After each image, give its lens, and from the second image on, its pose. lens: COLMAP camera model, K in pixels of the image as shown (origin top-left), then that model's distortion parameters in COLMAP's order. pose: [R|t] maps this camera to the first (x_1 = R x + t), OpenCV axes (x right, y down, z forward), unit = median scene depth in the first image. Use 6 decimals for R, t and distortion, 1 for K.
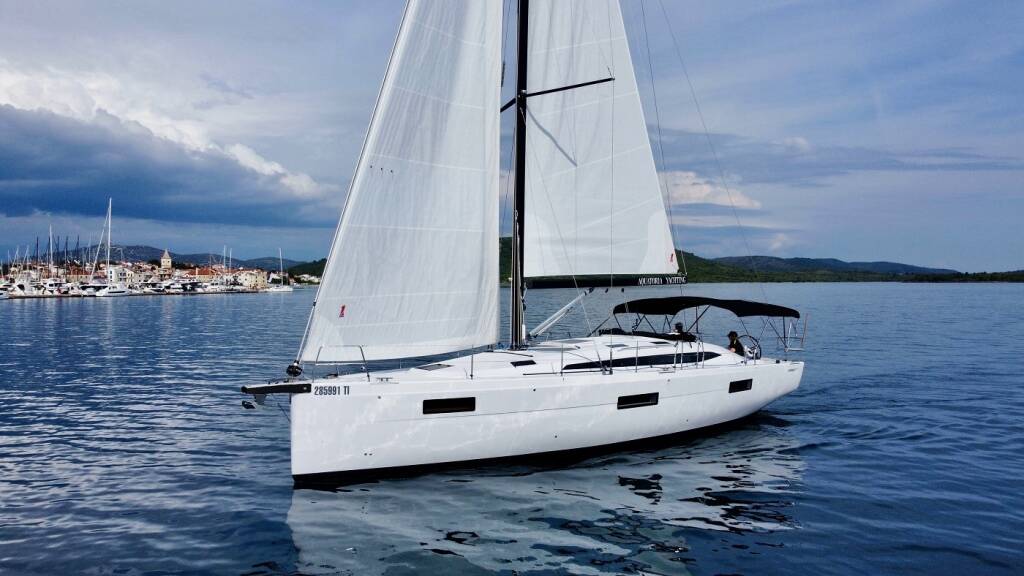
lens RADIAL K [[765.6, 0, 510.8], [0, 765.6, 293.3], [0, 0, 1]] dist [-0.034150, -0.006223]
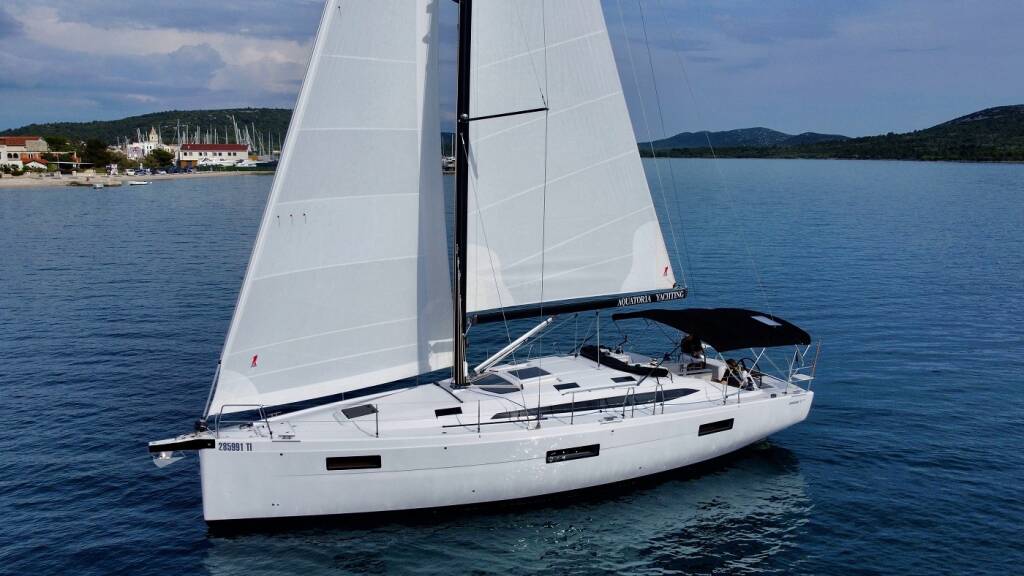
lens RADIAL K [[765.6, 0, 514.8], [0, 765.6, 283.3], [0, 0, 1]] dist [-0.034150, -0.006223]
pose [[0.975480, 0.036146, -0.217100, 0.295377], [-0.006162, 0.990521, 0.137226, -0.198448], [0.220002, -0.132524, 0.966456, 0.099529]]
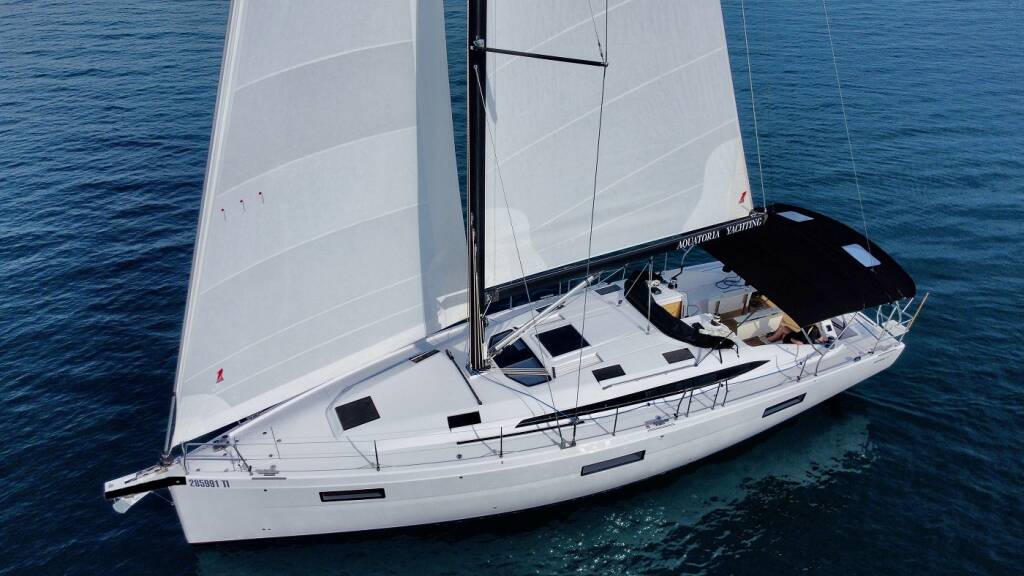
lens RADIAL K [[765.6, 0, 509.9], [0, 765.6, 279.5], [0, 0, 1]] dist [-0.034150, -0.006223]
pose [[0.966999, 0.135016, -0.216066, 0.209290], [-0.005093, 0.858115, 0.513432, -0.432196], [0.254731, -0.495388, 0.830484, 0.412218]]
